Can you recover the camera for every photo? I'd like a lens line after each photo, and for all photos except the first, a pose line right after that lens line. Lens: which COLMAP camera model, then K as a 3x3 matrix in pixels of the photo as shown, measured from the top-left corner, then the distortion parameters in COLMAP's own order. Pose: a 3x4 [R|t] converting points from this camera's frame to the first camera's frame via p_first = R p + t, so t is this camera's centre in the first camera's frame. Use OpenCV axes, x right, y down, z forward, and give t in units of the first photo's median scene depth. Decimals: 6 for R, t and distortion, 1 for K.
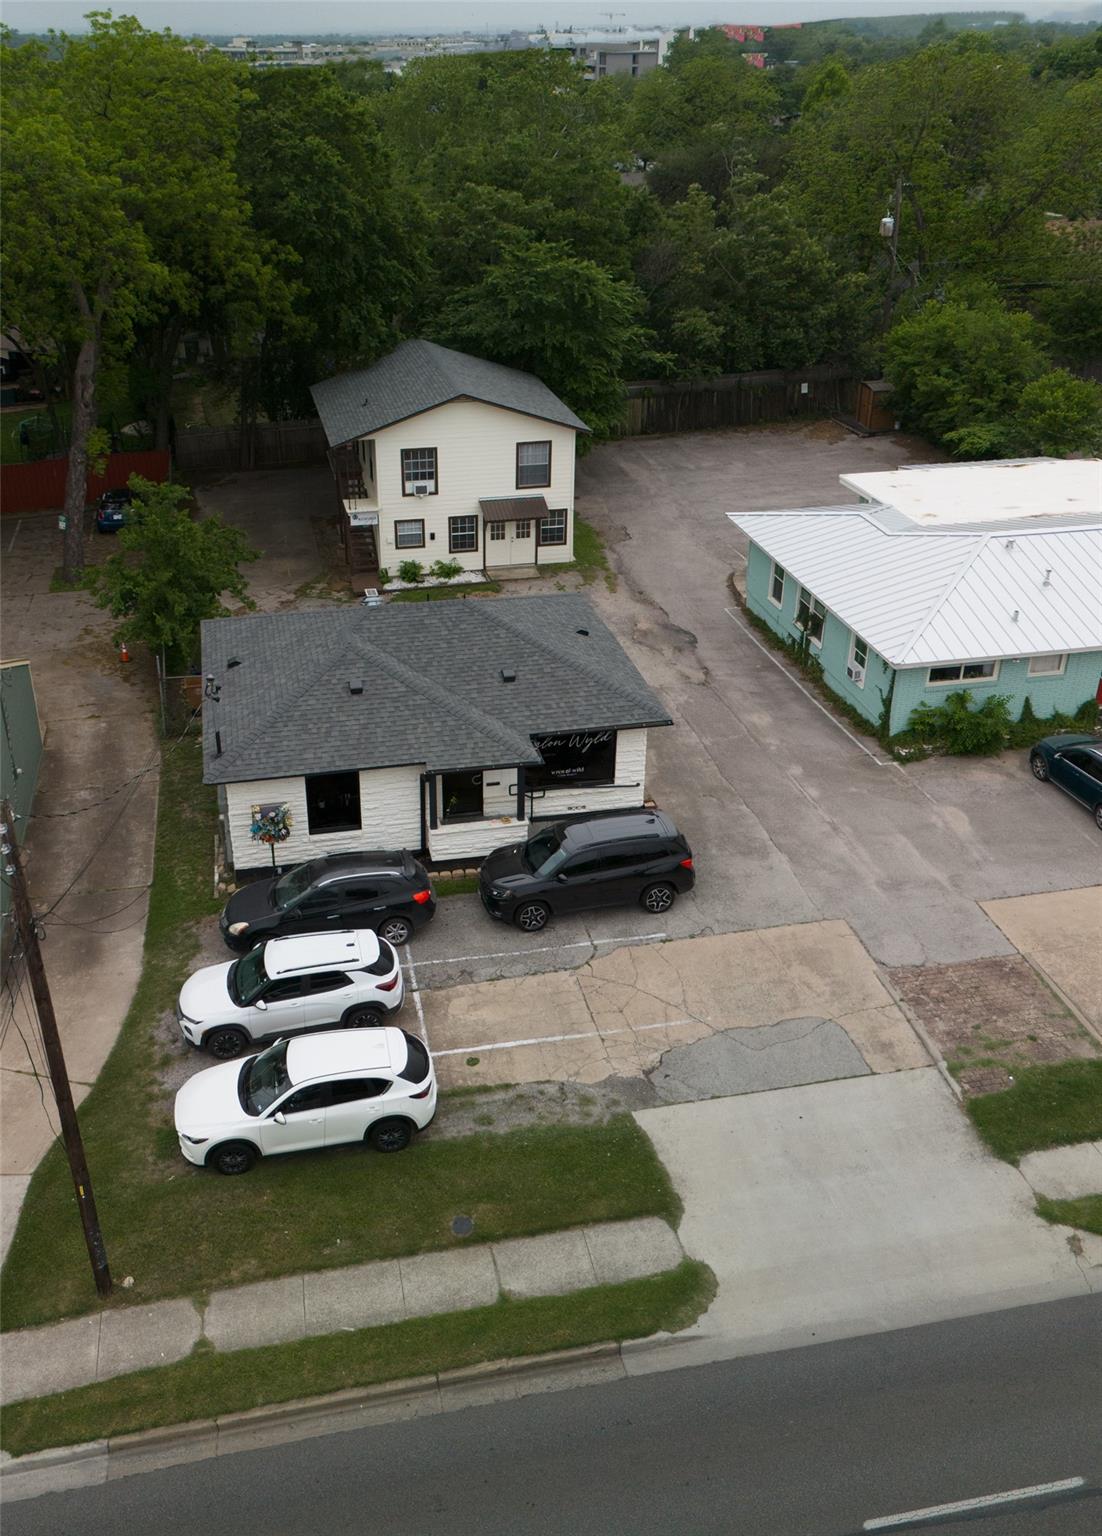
lens RADIAL K [[1429.1, 0, 551.0], [0, 1429.1, 768.0], [0, 0, 1]] dist [-0.020736, -0.000718]
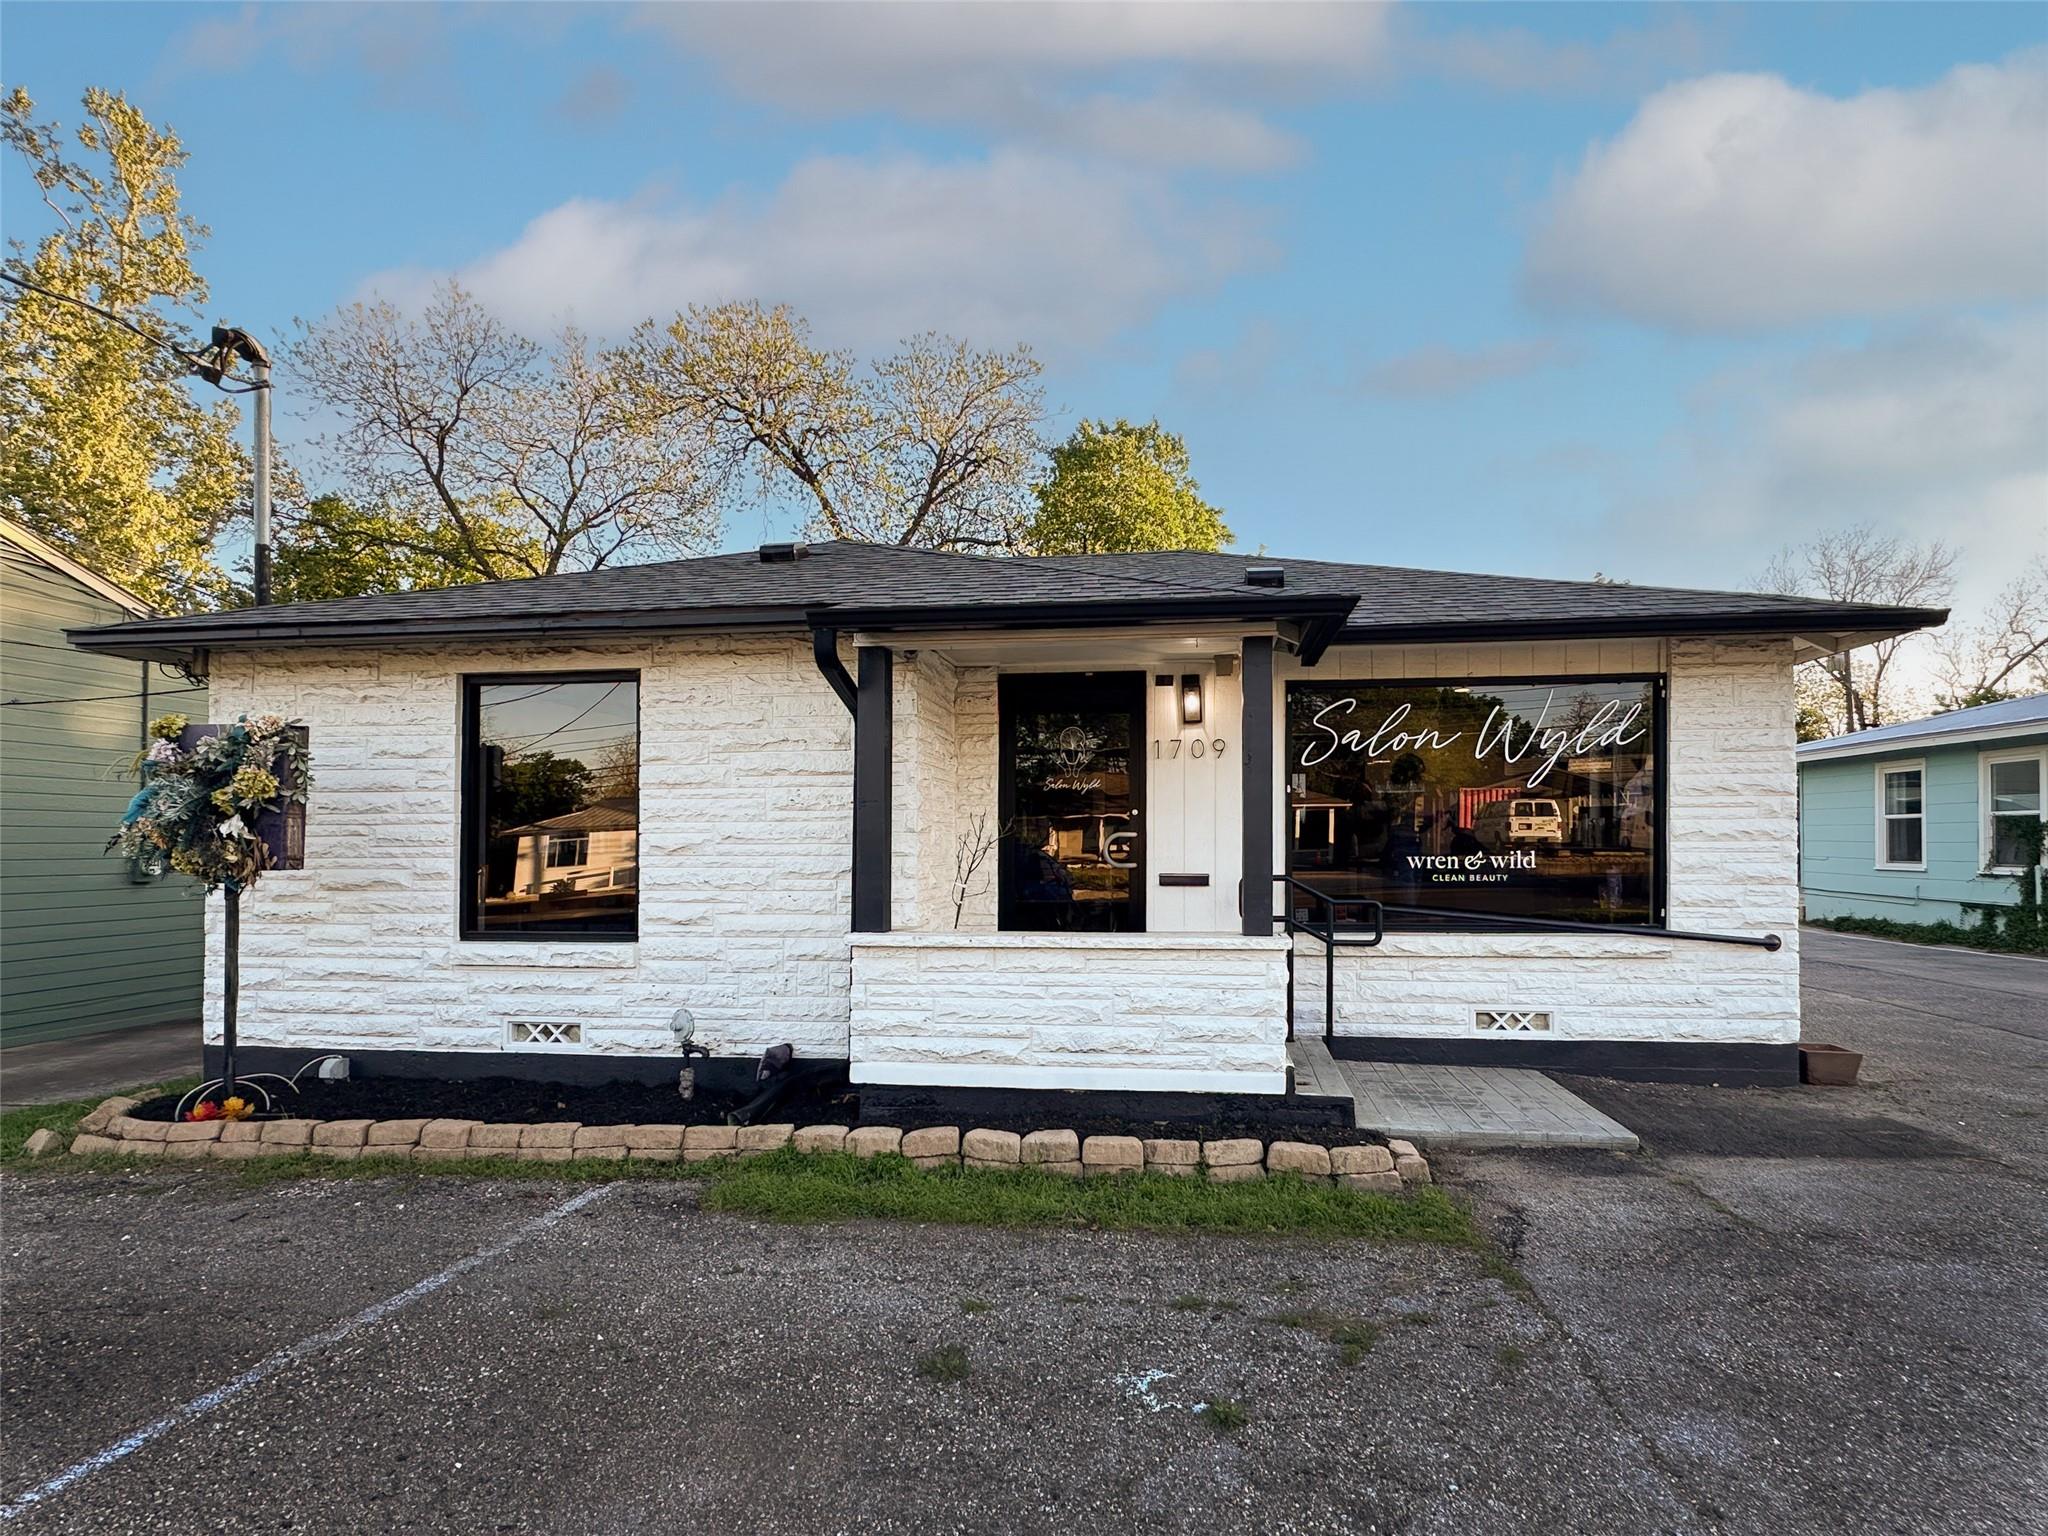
lens RADIAL K [[991.5, 0, 1023.6], [0, 991.5, 798.8], [0, 0, 1]] dist [0.000736, 0.000586]
pose [[0.950505, -0.022950, -0.309859, -0.006827], [-0.137400, 0.863412, -0.485429, 0.064365], [0.278676, 0.503977, 0.817525, 0.557752]]
